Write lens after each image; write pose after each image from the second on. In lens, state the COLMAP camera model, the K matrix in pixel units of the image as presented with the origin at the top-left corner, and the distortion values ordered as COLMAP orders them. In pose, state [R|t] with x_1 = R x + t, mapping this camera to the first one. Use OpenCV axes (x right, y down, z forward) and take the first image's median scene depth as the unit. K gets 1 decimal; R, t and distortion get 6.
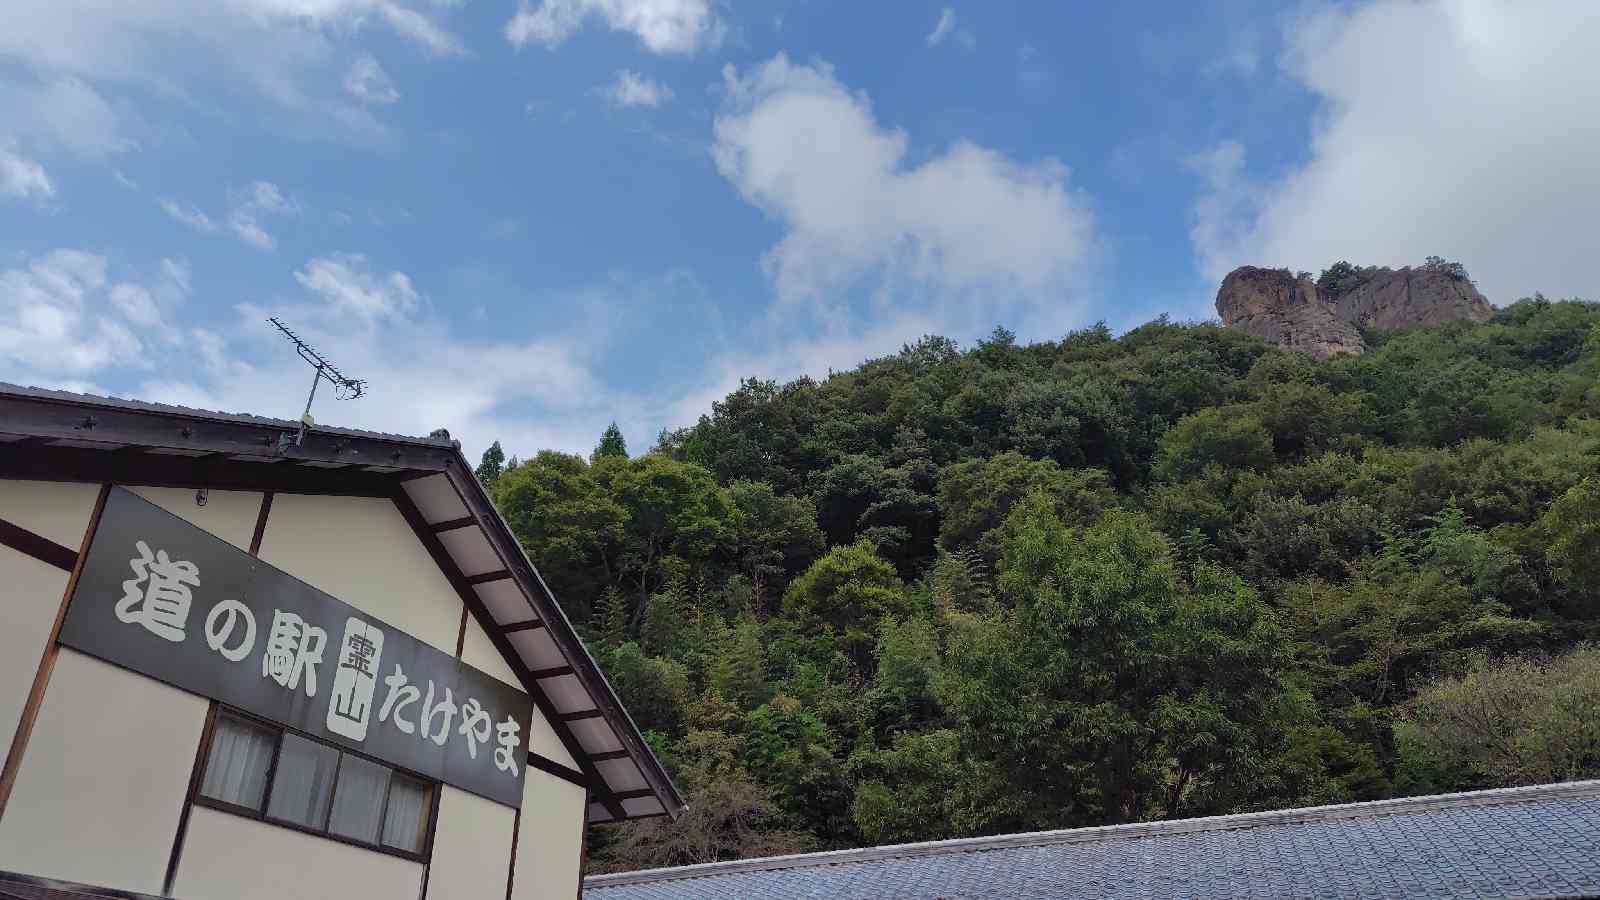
lens RADIAL K [[1081.3, 0, 800.0], [0, 1081.3, 450.0], [0, 0, 1]] dist [0.061938, -0.086872]
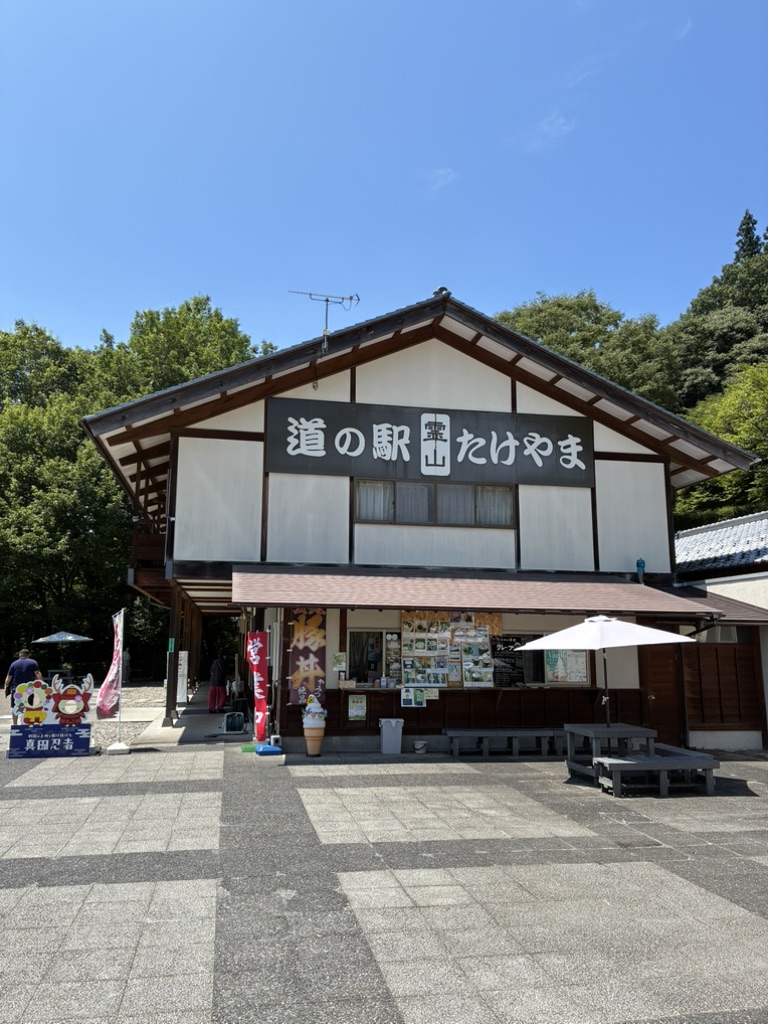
lens RADIAL K [[779.1, 0, 377.0], [0, 779.1, 513.1], [0, 0, 1]] dist [0.076960, -0.134196]
pose [[0.521808, -0.117307, -0.844959, 0.627302], [0.417834, 0.898696, 0.133268, 0.097424], [0.743728, -0.422593, 0.517961, 0.202923]]
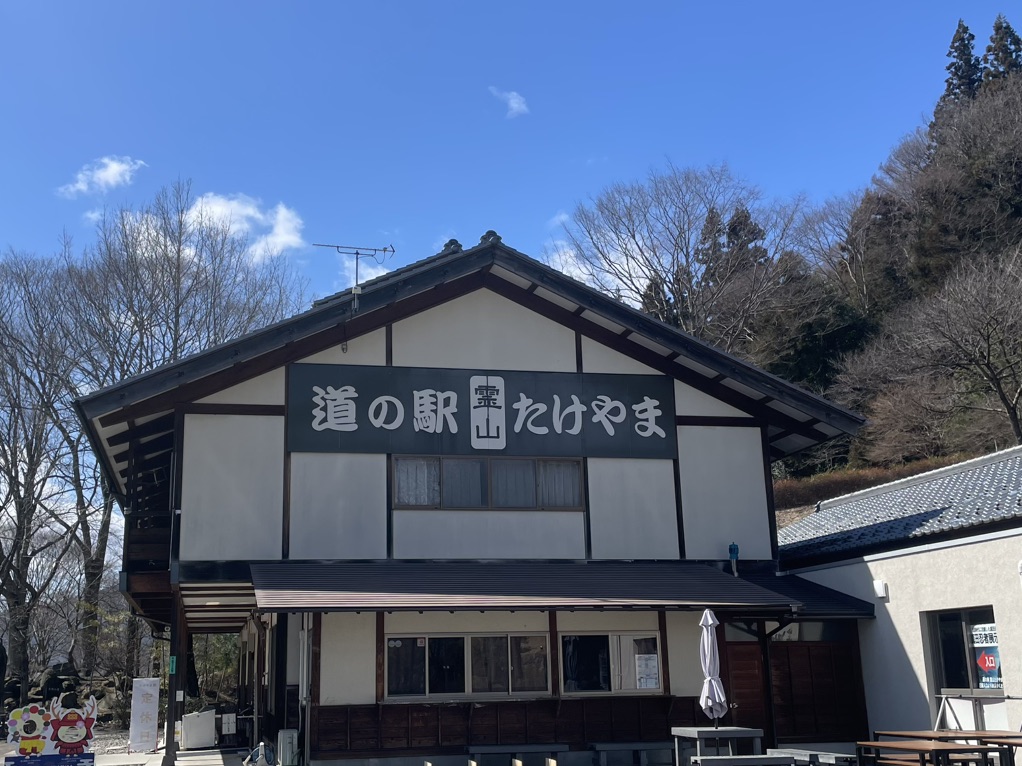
lens RADIAL K [[1227.5, 0, 489.7], [0, 1227.5, 365.4], [0, 0, 1]] dist [0.137570, -0.239184]
pose [[0.552248, -0.193982, -0.810797, 1.016970], [0.432917, 0.897872, 0.080053, 0.010850], [0.712464, -0.395217, 0.579827, 0.017676]]
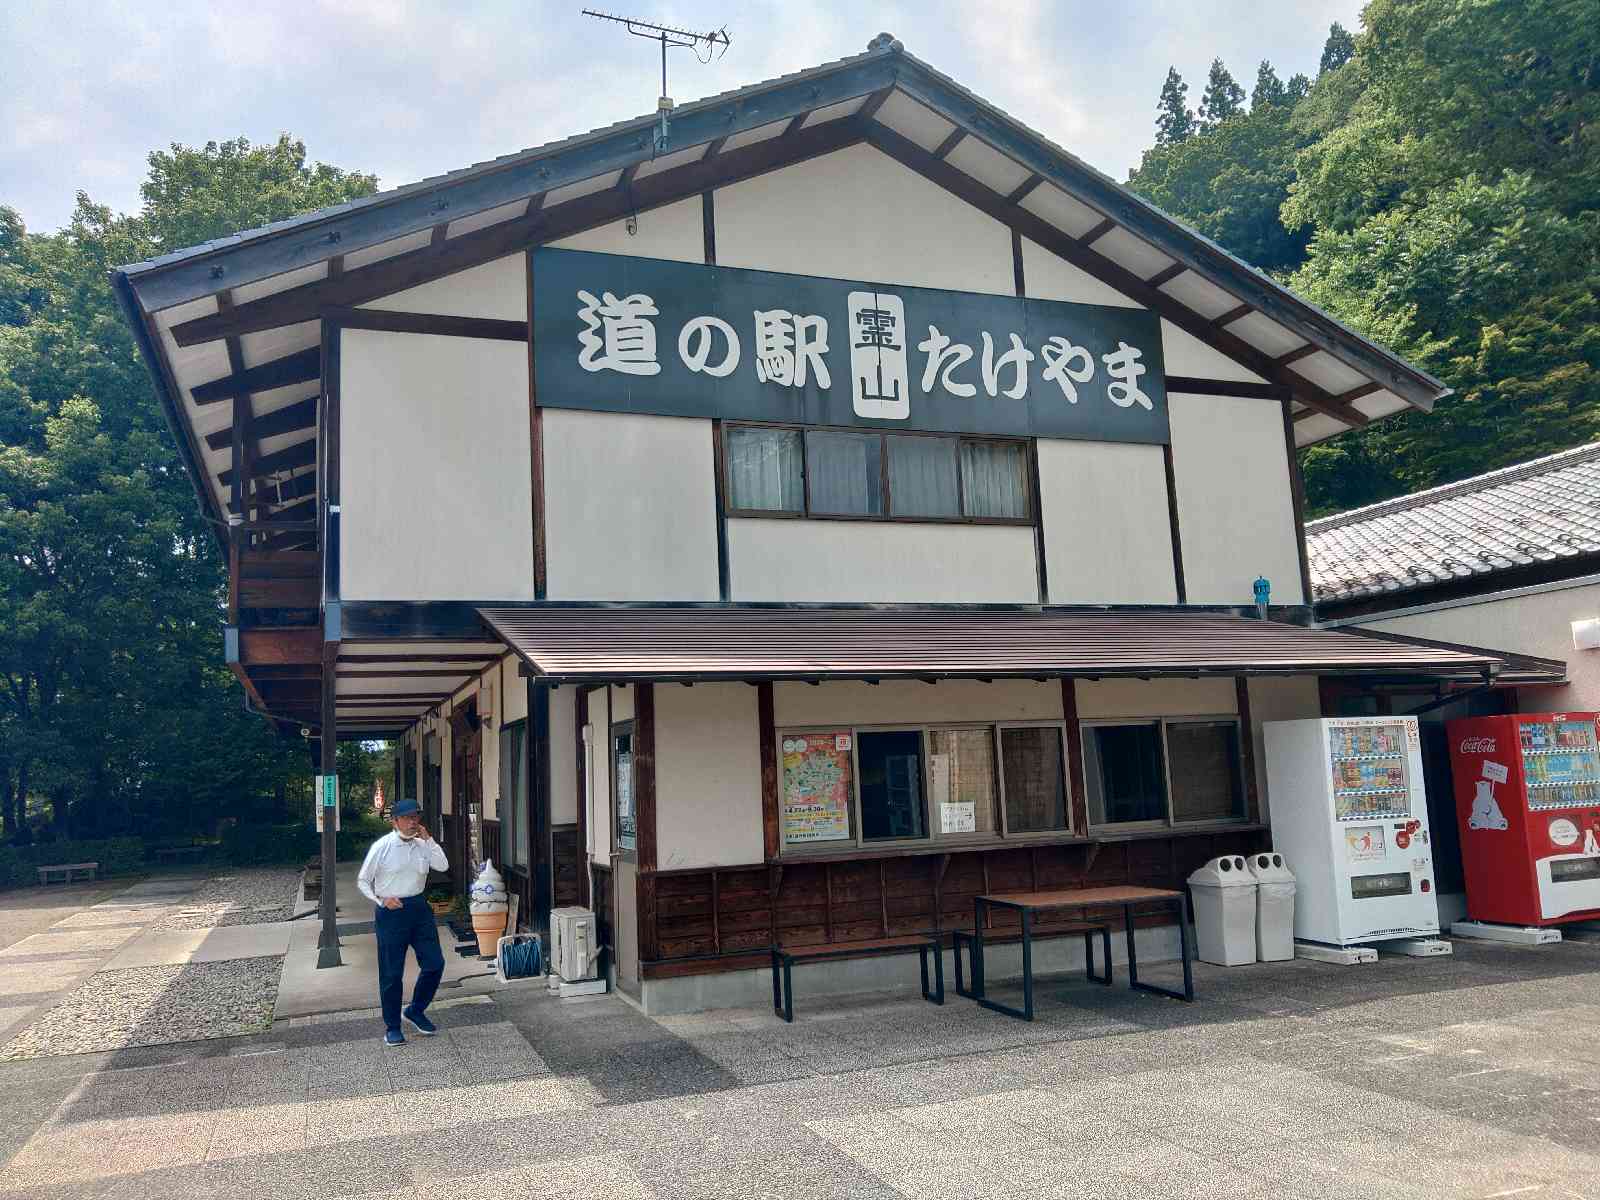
lens RADIAL K [[1263.1, 0, 807.0], [0, 1263.1, 597.4], [0, 0, 1]] dist [0.054895, -0.210045]
pose [[0.665013, -0.111711, -0.738430, 0.297688], [0.407301, 0.883013, 0.233223, 0.118065], [0.625990, -0.455860, 0.632715, 0.214769]]
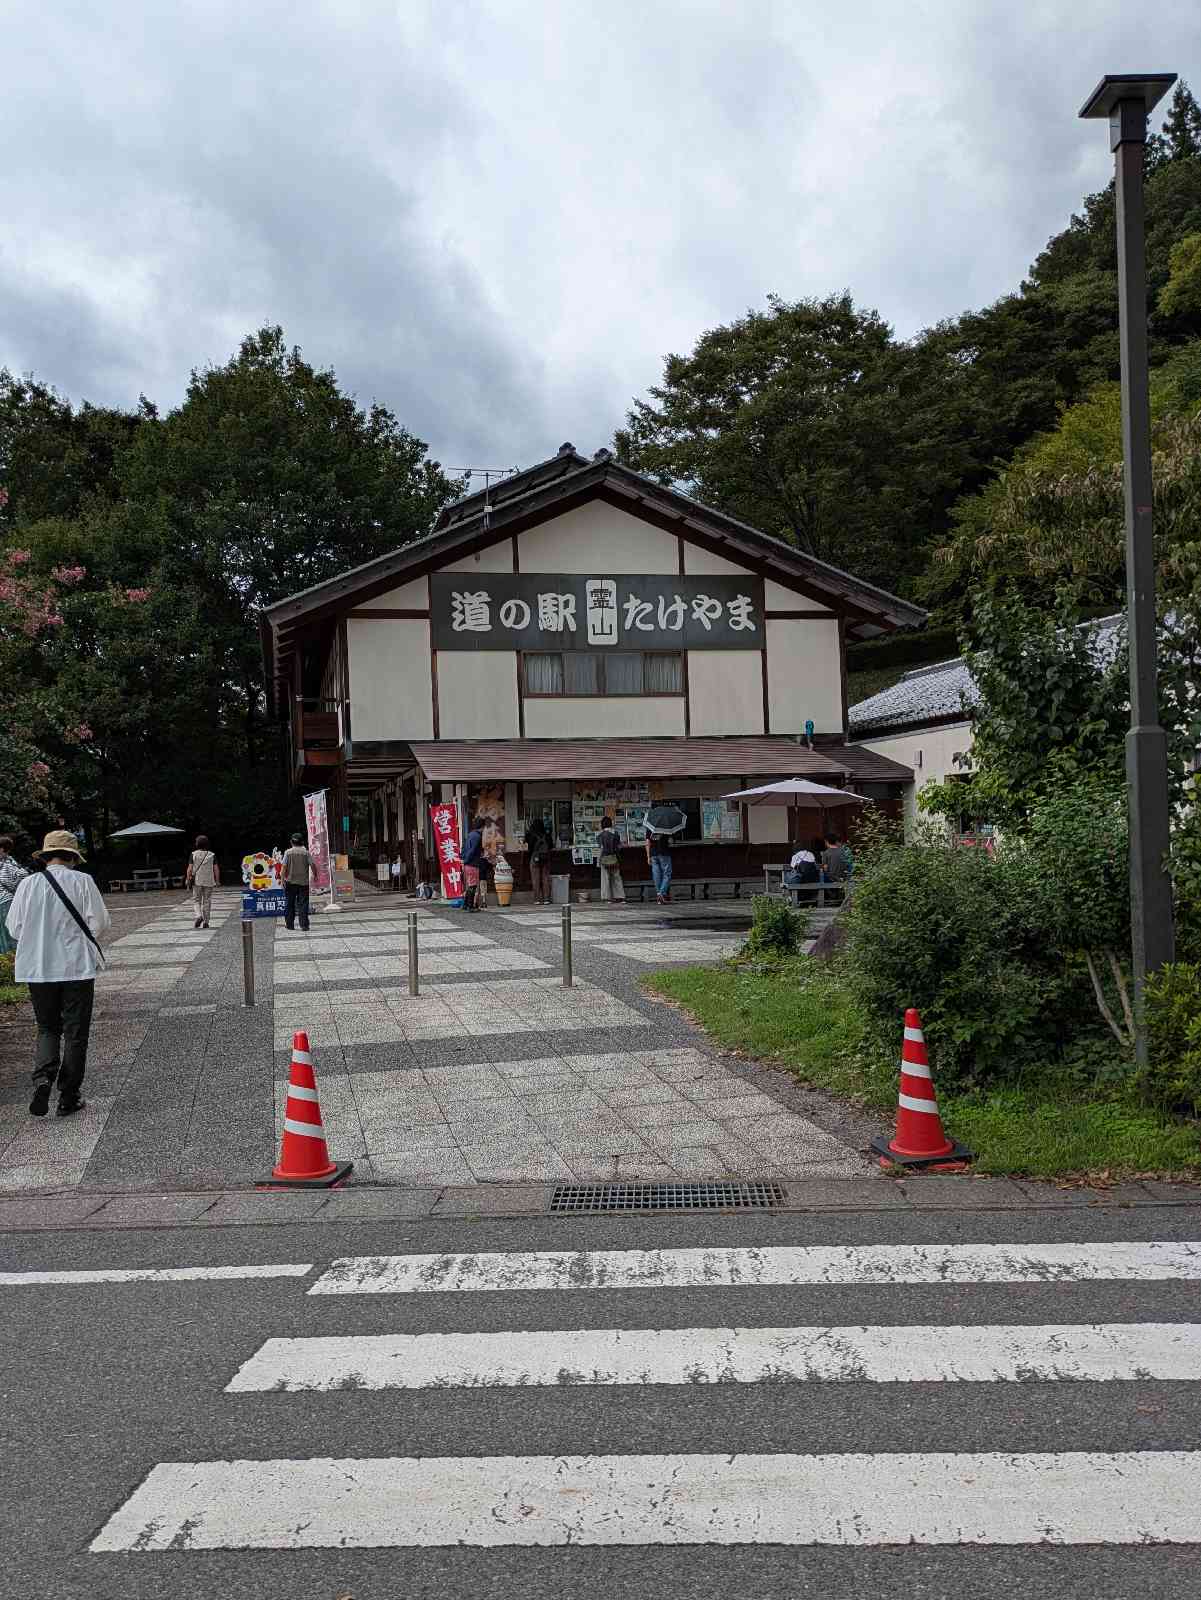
lens RADIAL K [[1375.9, 0, 583.9], [0, 1375.9, 821.5], [0, 0, 1]] dist [0.056368, 0.000244]
pose [[0.543750, -0.003078, -0.839242, 1.474306], [0.444640, 0.849168, 0.284971, -0.157349], [0.711780, -0.528113, 0.463104, -0.252788]]
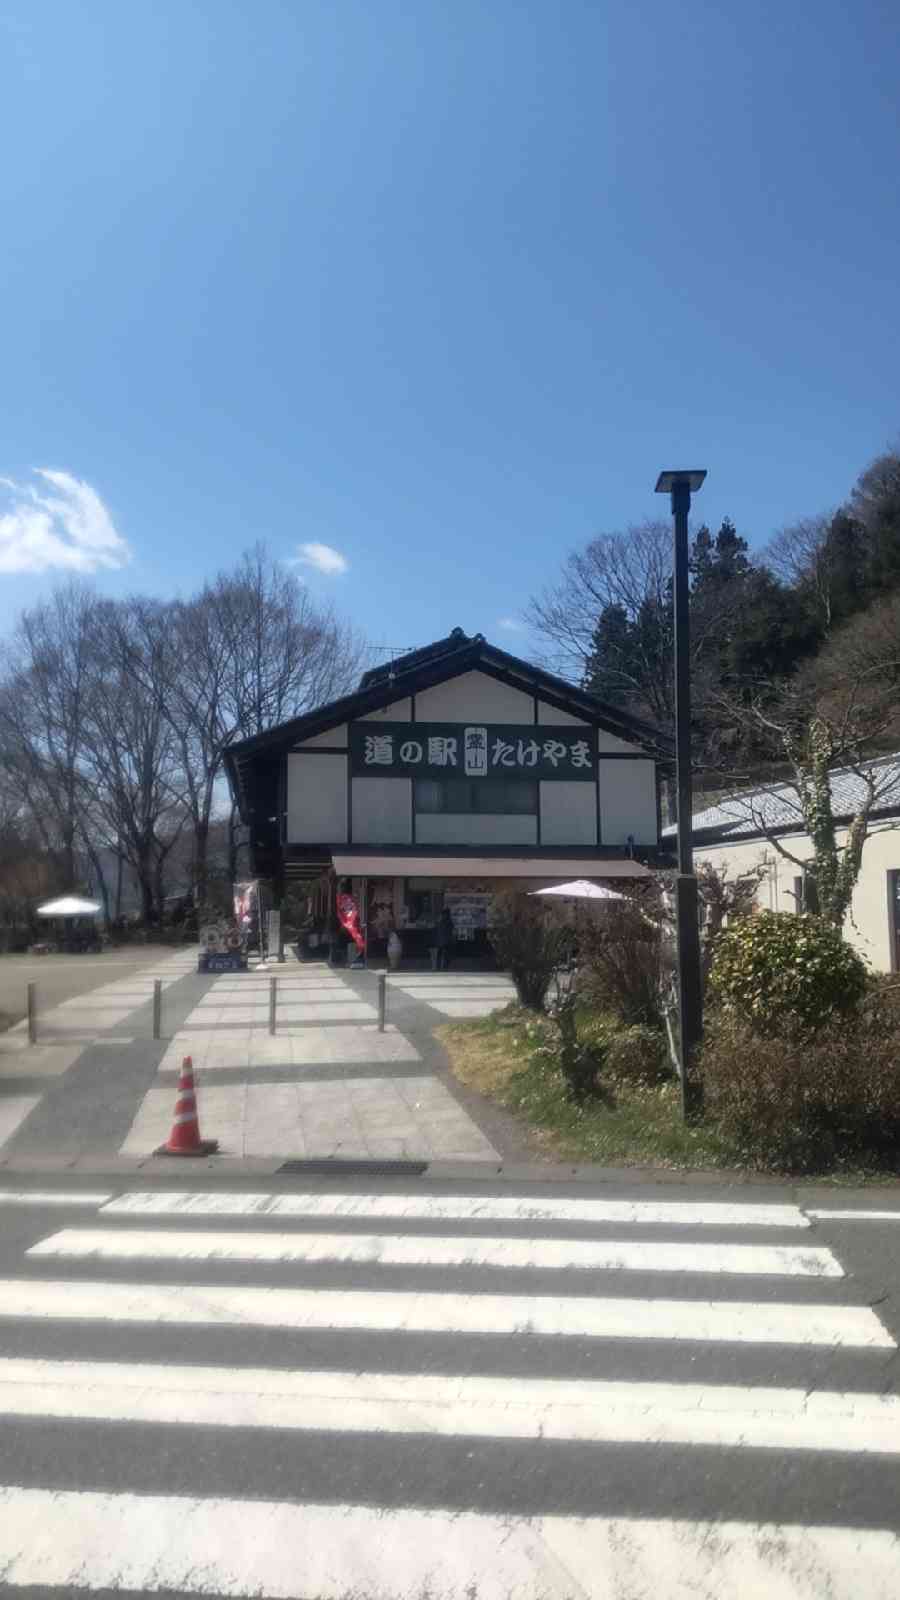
lens RADIAL K [[1081.3, 0, 450.0], [0, 1081.3, 800.0], [0, 0, 1]] dist [0.061938, -0.086872]
pose [[0.501357, -0.070059, -0.862400, 1.622558], [0.436244, 0.881226, 0.182022, -0.157961], [0.747216, -0.467475, 0.472372, -0.227222]]
